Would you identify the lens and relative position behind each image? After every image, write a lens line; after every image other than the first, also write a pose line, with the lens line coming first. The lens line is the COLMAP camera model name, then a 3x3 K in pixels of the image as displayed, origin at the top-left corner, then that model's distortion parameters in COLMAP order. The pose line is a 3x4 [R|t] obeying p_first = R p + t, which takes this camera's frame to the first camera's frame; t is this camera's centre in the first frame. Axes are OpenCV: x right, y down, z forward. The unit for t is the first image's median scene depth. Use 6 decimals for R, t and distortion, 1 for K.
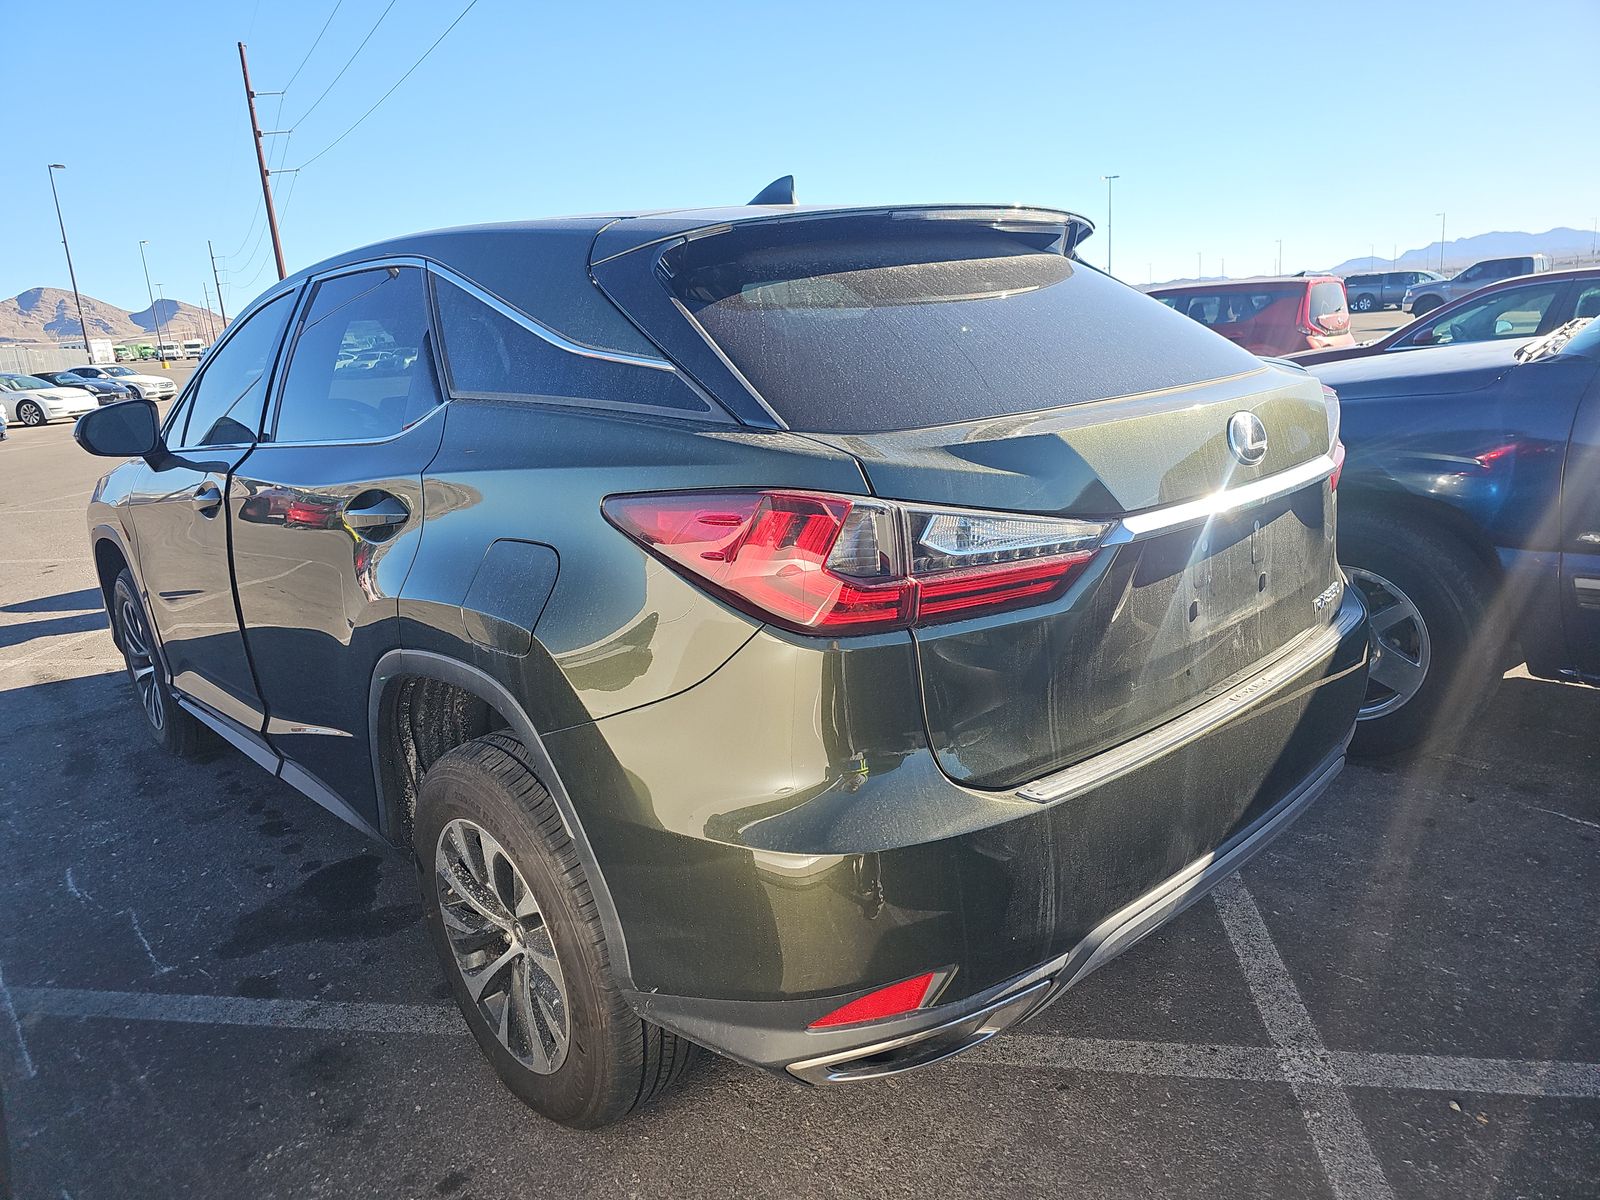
lens RADIAL K [[1092.6, 0, 801.4], [0, 1092.6, 544.5], [0, 0, 1]] dist [0.027807, -0.002062]
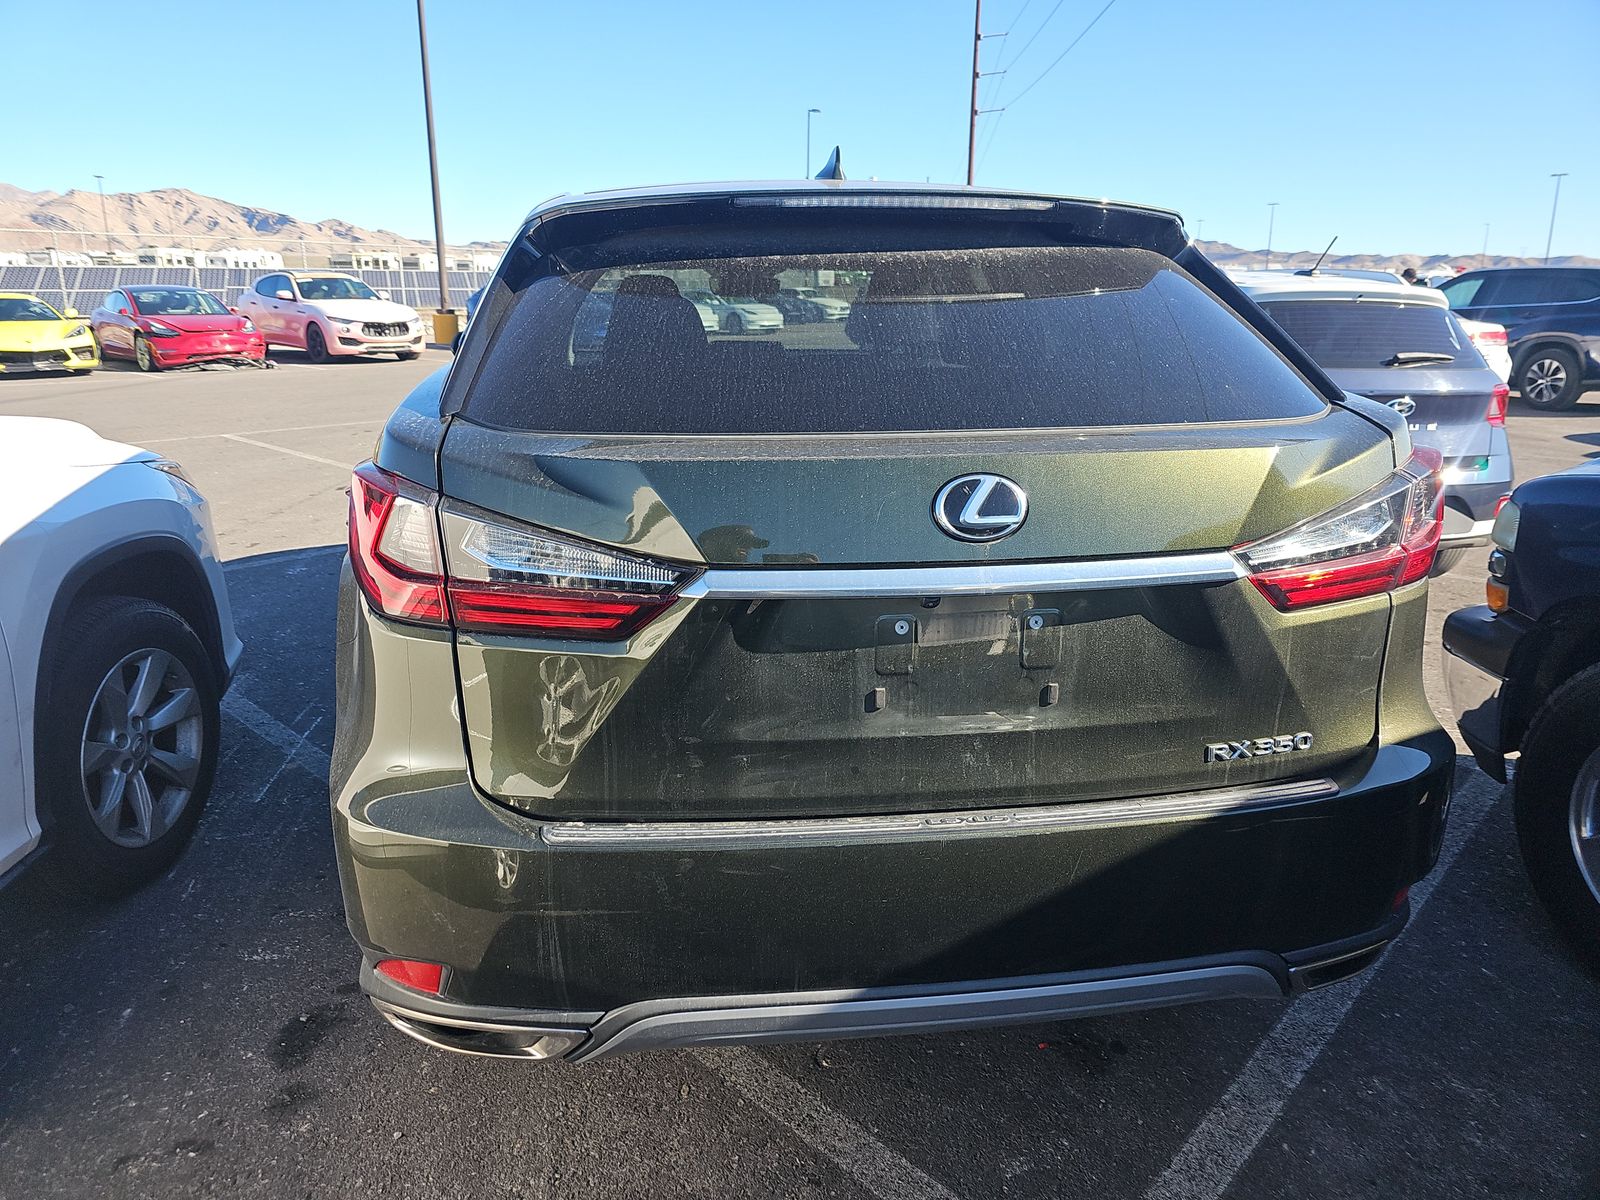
lens RADIAL K [[1092.6, 0, 801.4], [0, 1092.6, 544.5], [0, 0, 1]] dist [0.027807, -0.002062]
pose [[0.814988, 0.198611, -0.544378, 0.669956], [-0.171420, 0.980016, 0.100917, -0.116890], [0.553542, 0.011072, 0.832748, 0.257610]]
